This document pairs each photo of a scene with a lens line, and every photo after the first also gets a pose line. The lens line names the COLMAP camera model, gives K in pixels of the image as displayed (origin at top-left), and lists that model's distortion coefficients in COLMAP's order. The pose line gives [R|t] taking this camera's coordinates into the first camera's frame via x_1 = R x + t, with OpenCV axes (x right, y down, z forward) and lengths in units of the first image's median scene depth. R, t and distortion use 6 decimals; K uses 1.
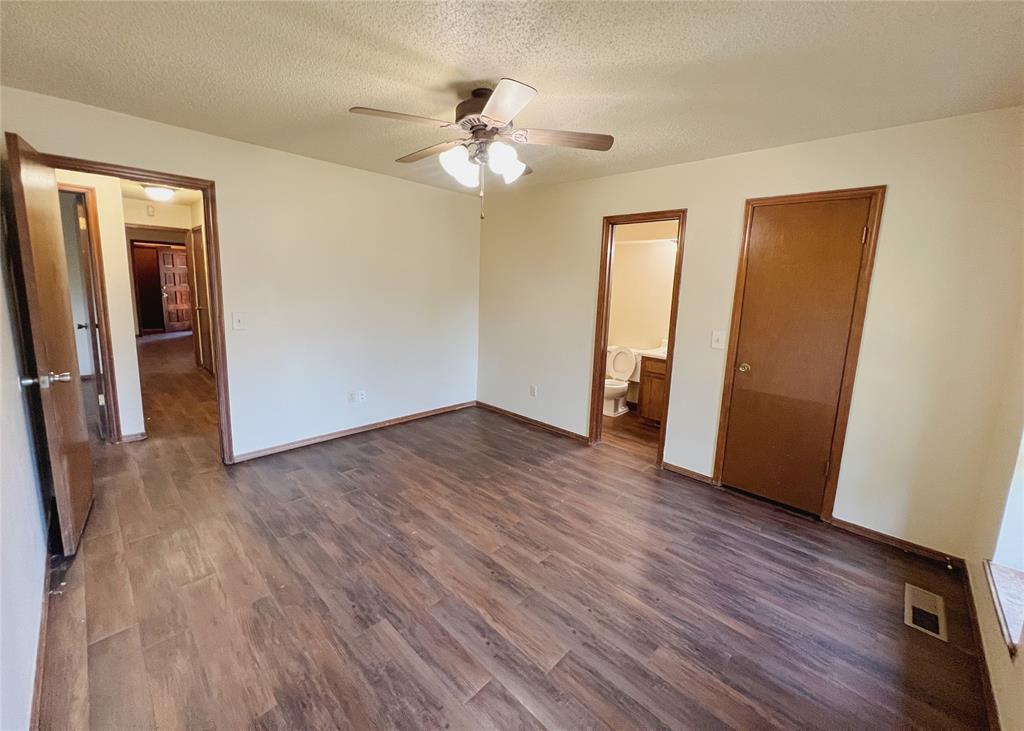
lens RADIAL K [[409.9, 0, 508.6], [0, 409.9, 343.9], [0, 0, 1]] dist [-0.000896, 0.000013]
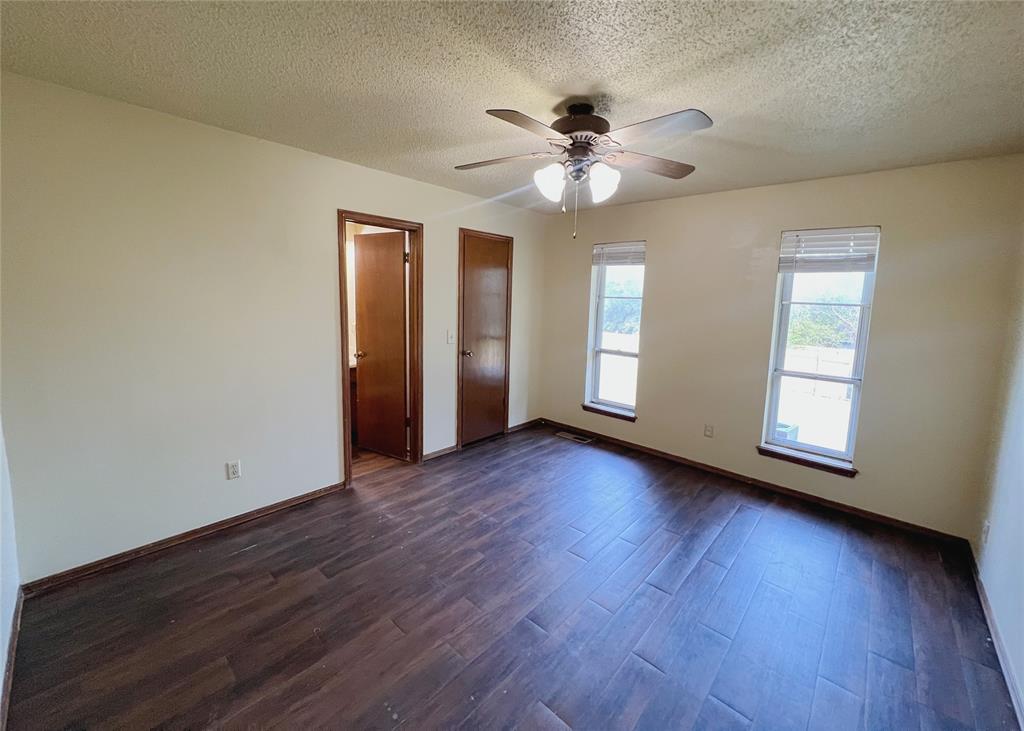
lens RADIAL K [[409.9, 0, 508.6], [0, 409.9, 343.9], [0, 0, 1]] dist [-0.000896, 0.000013]
pose [[-0.018110, -0.152907, 0.988075, -0.742430], [0.118442, 0.980950, 0.153975, -0.162602], [-0.992796, 0.119818, 0.000346, 0.839657]]
